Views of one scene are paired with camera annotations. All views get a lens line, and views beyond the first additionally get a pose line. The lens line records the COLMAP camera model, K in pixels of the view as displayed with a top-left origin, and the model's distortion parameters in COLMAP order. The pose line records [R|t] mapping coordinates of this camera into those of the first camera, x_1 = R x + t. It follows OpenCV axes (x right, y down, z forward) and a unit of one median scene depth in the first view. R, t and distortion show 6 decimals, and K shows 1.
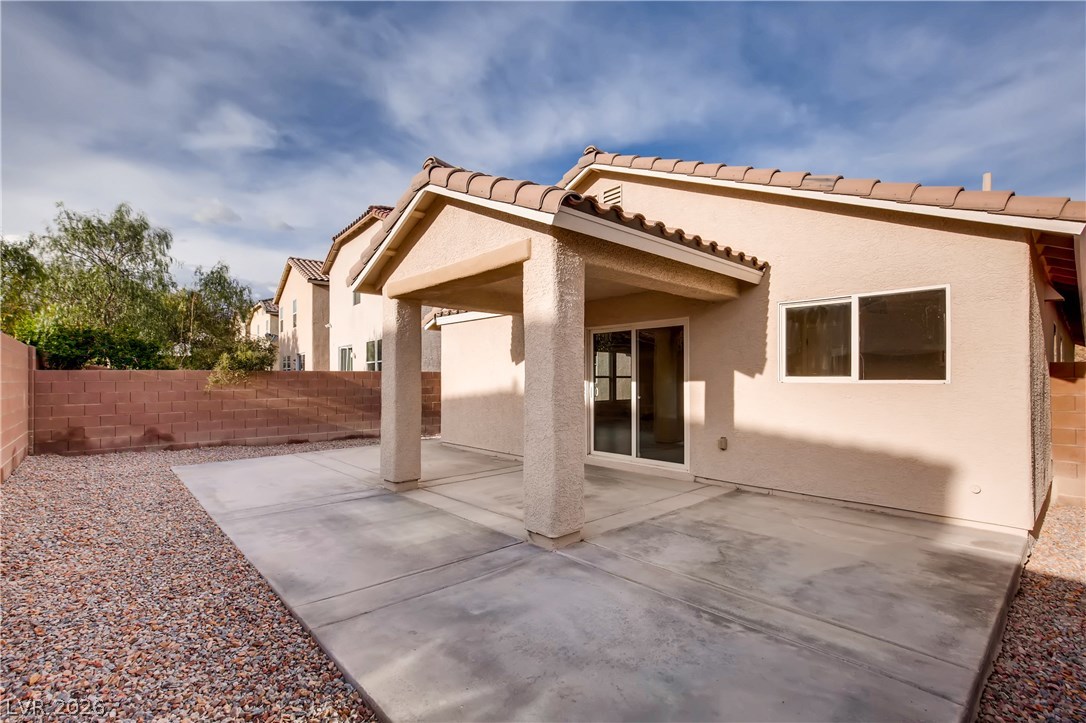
lens RADIAL K [[494.6, 0, 543.5], [0, 494.6, 367.9], [0, 0, 1]] dist [0.003292, -0.000077]
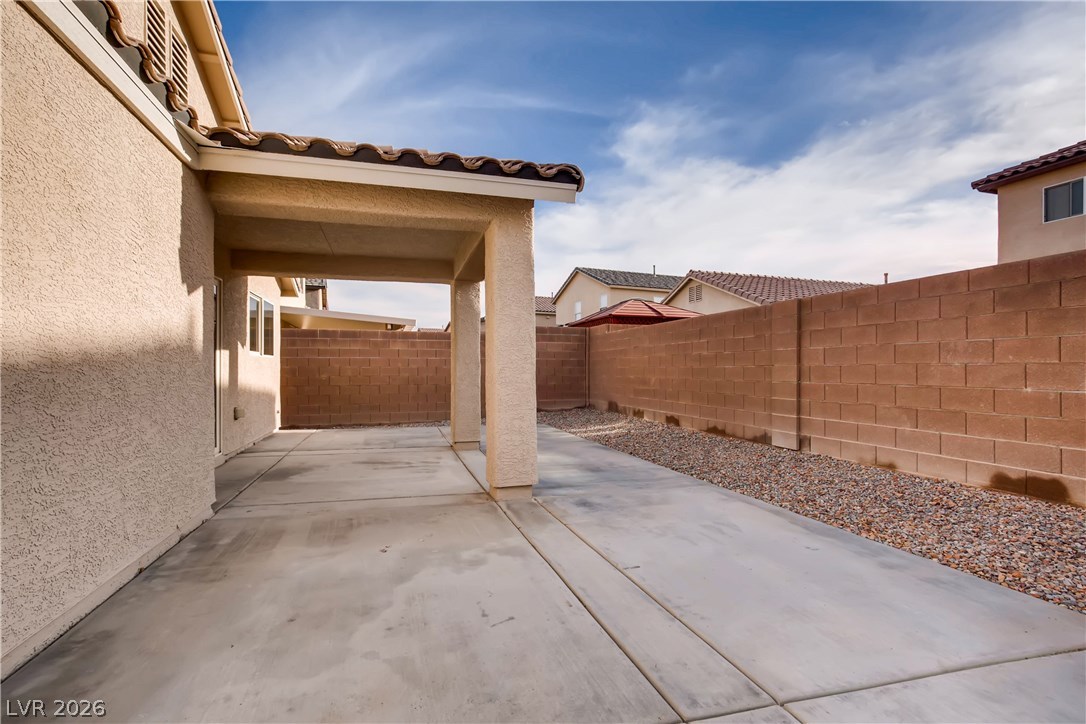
lens RADIAL K [[490.5, 0, 543.0], [0, 490.5, 362.0], [0, 0, 1]] dist [0.006461, 0.000837]
pose [[-0.899140, 0.009833, 0.437551, -0.651679], [-0.005019, 0.999450, -0.032774, 0.080586], [-0.437633, -0.031665, -0.898596, 1.663173]]
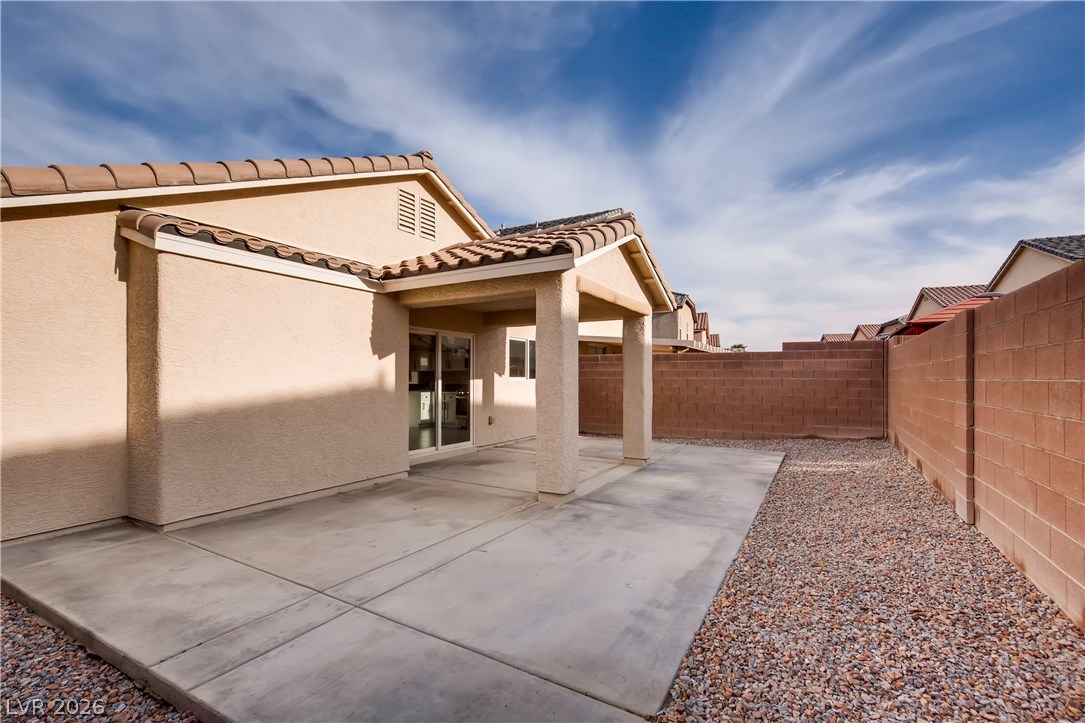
lens RADIAL K [[494.2, 0, 543.0], [0, 494.2, 367.9], [0, 0, 1]] dist [0.003292, -0.000077]
pose [[-0.310482, 0.020926, 0.950349, -1.163002], [-0.019550, 0.999406, -0.028393, 0.032790], [-0.950378, -0.027395, -0.309888, 1.349924]]
